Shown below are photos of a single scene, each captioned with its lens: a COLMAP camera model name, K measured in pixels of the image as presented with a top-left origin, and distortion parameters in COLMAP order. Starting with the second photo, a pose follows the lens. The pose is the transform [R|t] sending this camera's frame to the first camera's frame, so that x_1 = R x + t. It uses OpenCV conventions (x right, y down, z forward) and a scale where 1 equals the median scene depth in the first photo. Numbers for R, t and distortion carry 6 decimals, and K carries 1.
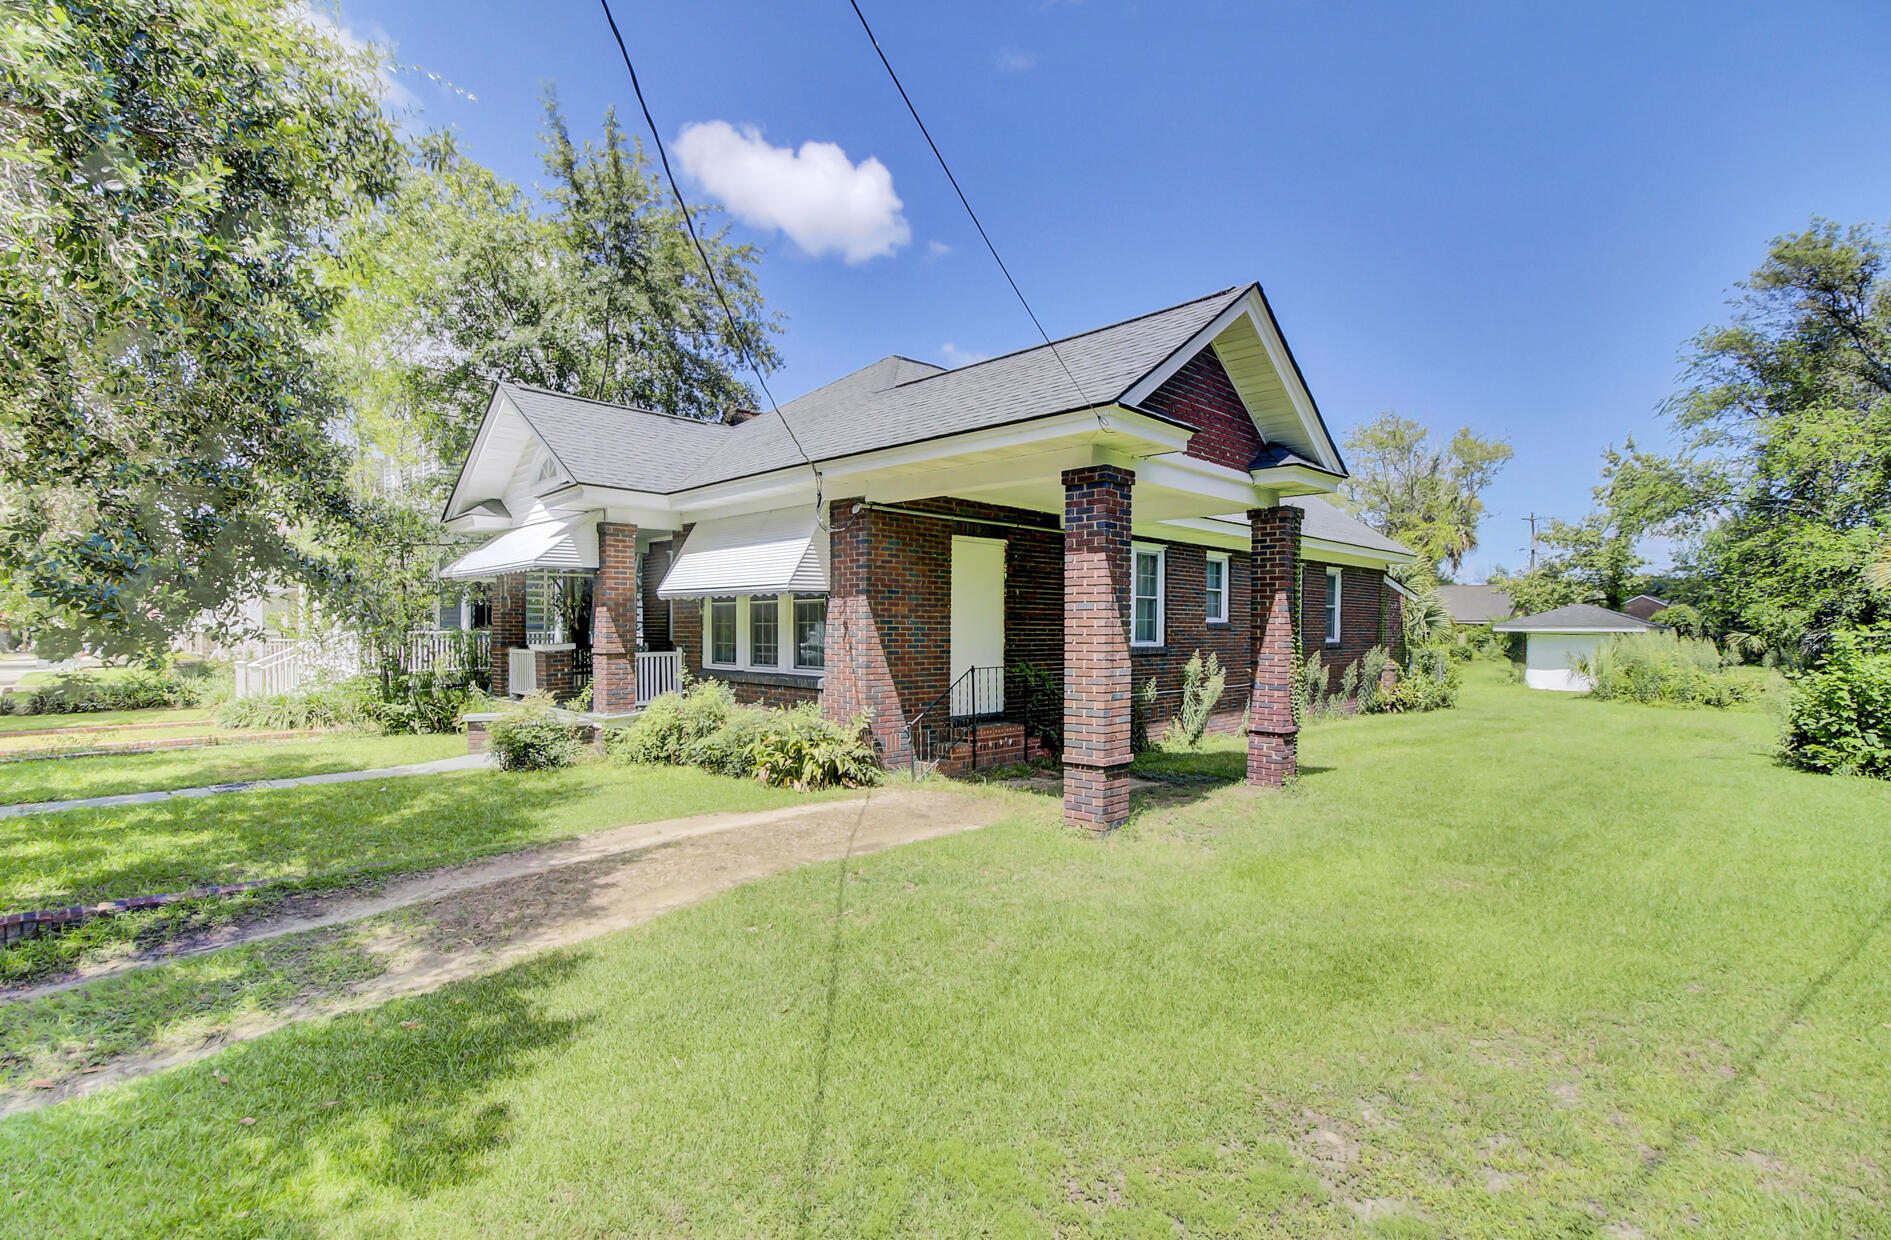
lens RADIAL K [[873.4, 0, 950.3], [0, 873.4, 627.3], [0, 0, 1]] dist [0.002718, 0.000806]
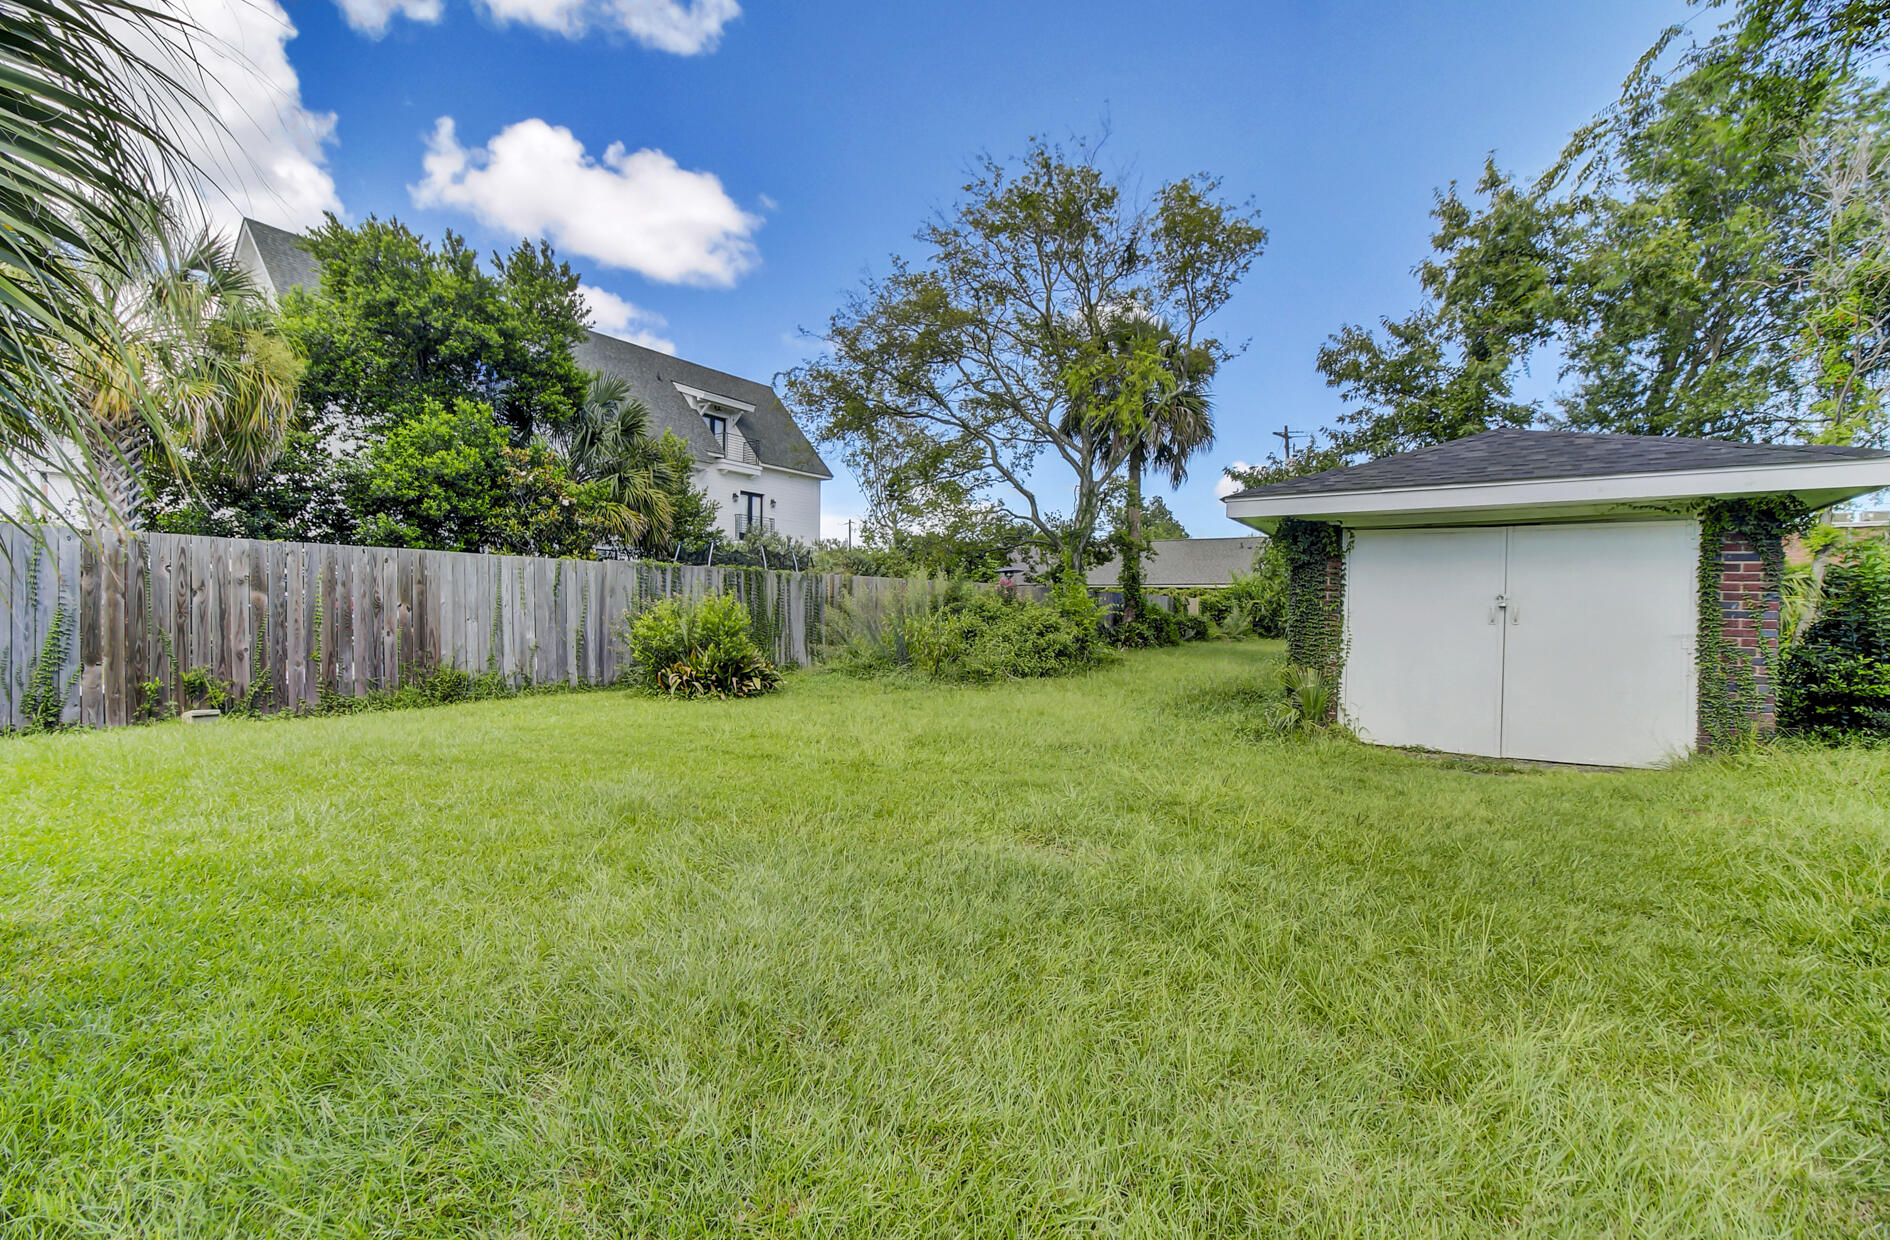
lens RADIAL K [[873.0, 0, 941.4], [0, 873.0, 617.0], [0, 0, 1]] dist [0.002718, 0.000806]
pose [[0.974671, -0.006063, 0.223562, 0.286891], [0.004788, 0.999969, 0.006245, 0.018769], [-0.223593, -0.005016, 0.974670, 0.456629]]
